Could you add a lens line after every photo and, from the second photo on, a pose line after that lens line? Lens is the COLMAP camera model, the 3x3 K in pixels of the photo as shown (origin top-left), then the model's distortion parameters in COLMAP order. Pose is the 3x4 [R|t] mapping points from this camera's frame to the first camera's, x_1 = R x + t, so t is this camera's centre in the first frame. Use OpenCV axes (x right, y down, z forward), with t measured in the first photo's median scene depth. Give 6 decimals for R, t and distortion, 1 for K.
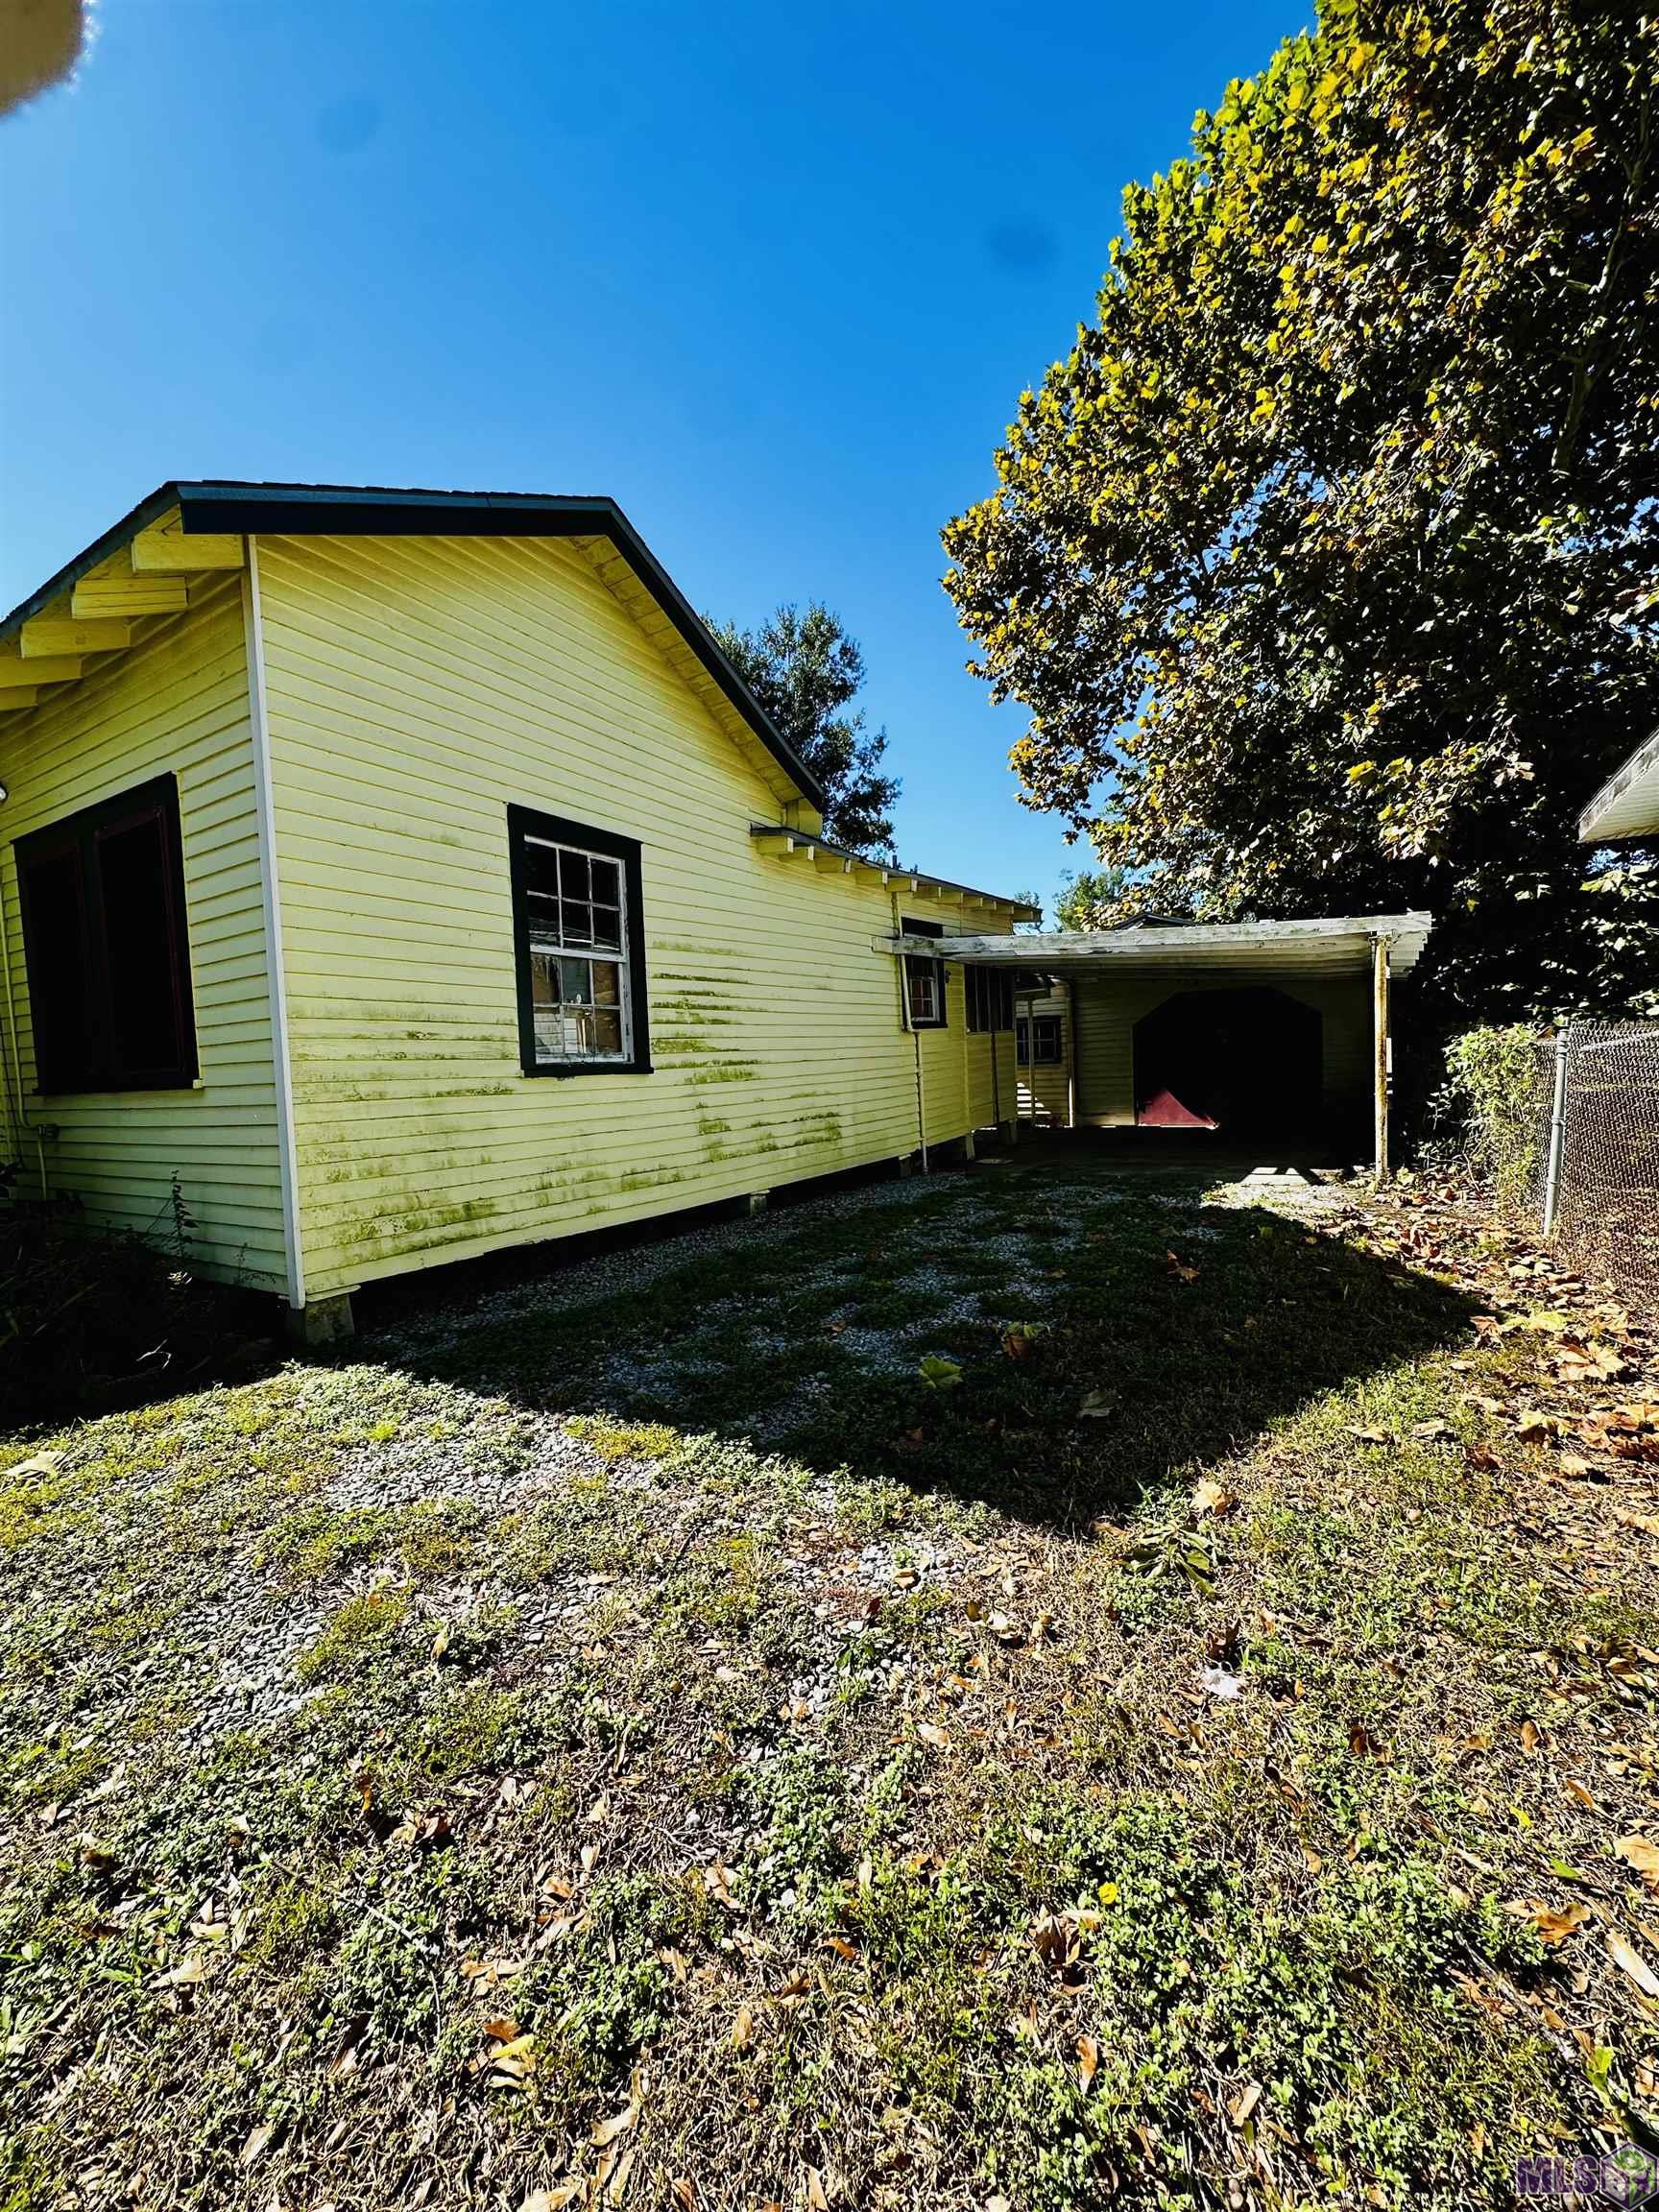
lens RADIAL K [[880.0, 0, 835.1], [0, 880.0, 1103.3], [0, 0, 1]] dist [-0.006630, 0.001170]
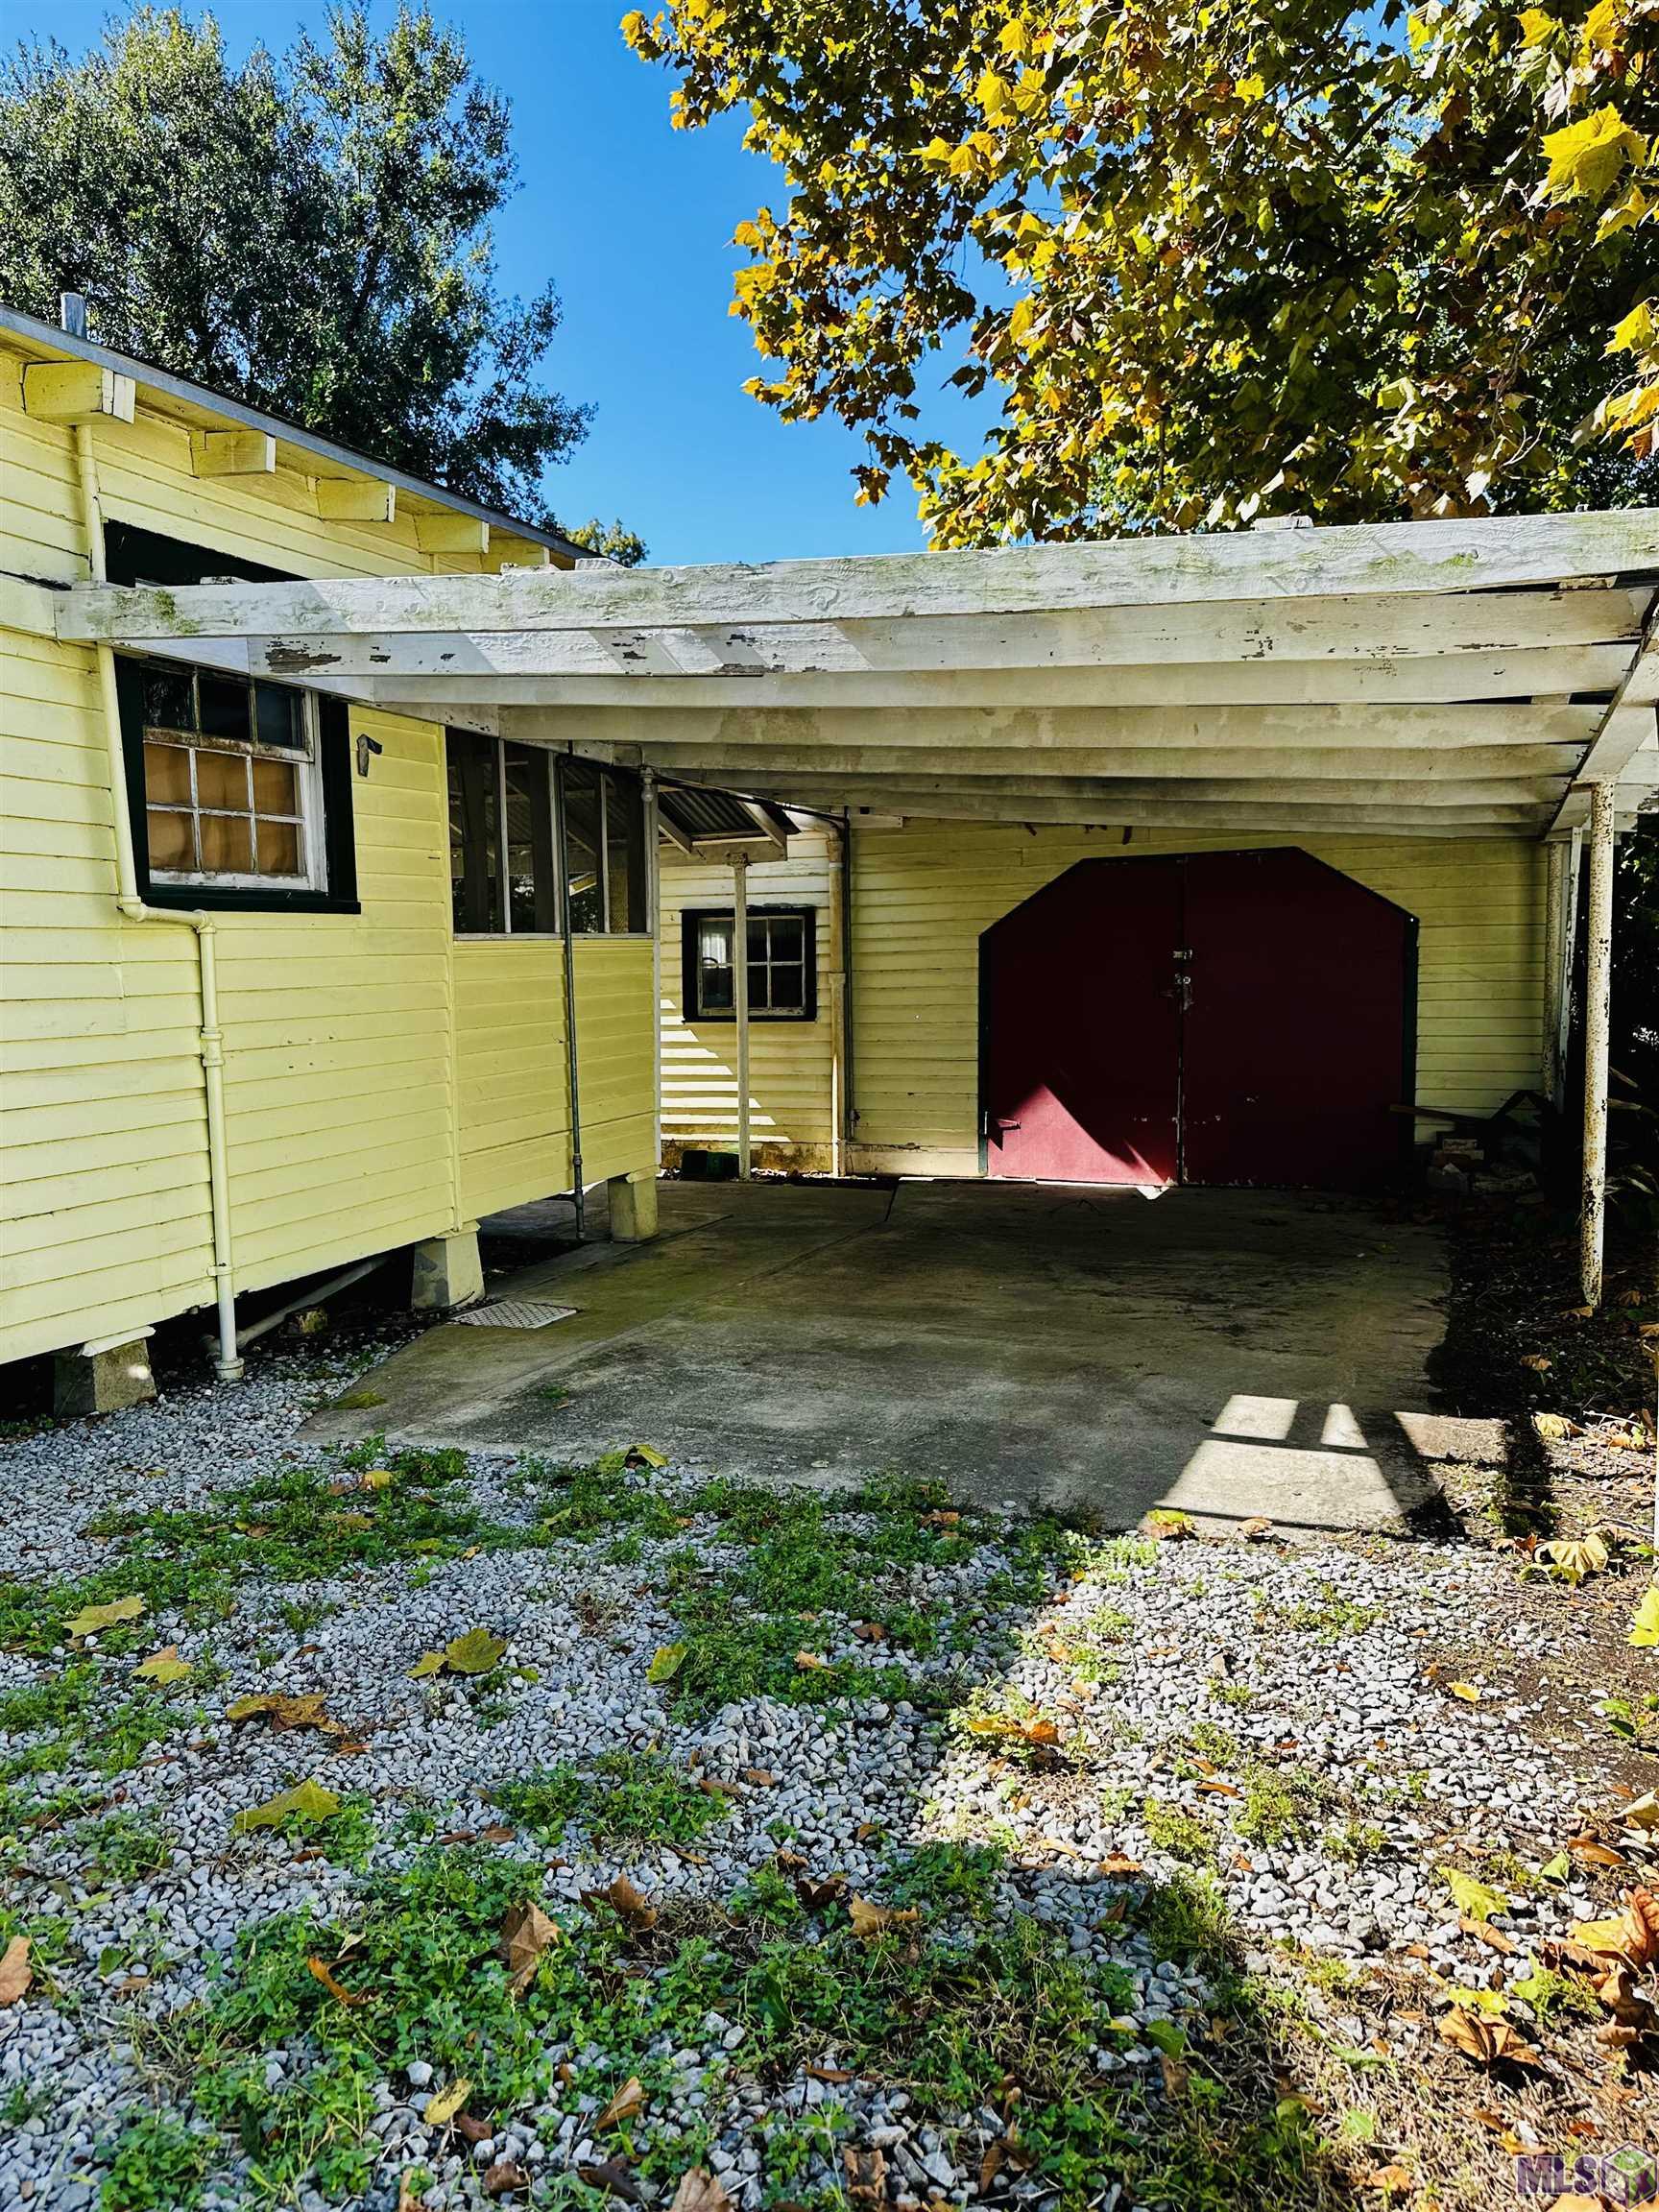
lens RADIAL K [[1520.8, 0, 826.6], [0, 1520.8, 1108.1], [0, 0, 1]] dist [0.090995, -0.061584]
pose [[0.987442, 0.005555, 0.157885, 0.131800], [-0.010016, 0.999572, 0.027473, -0.019766], [-0.157664, -0.028710, 0.987075, 0.257847]]
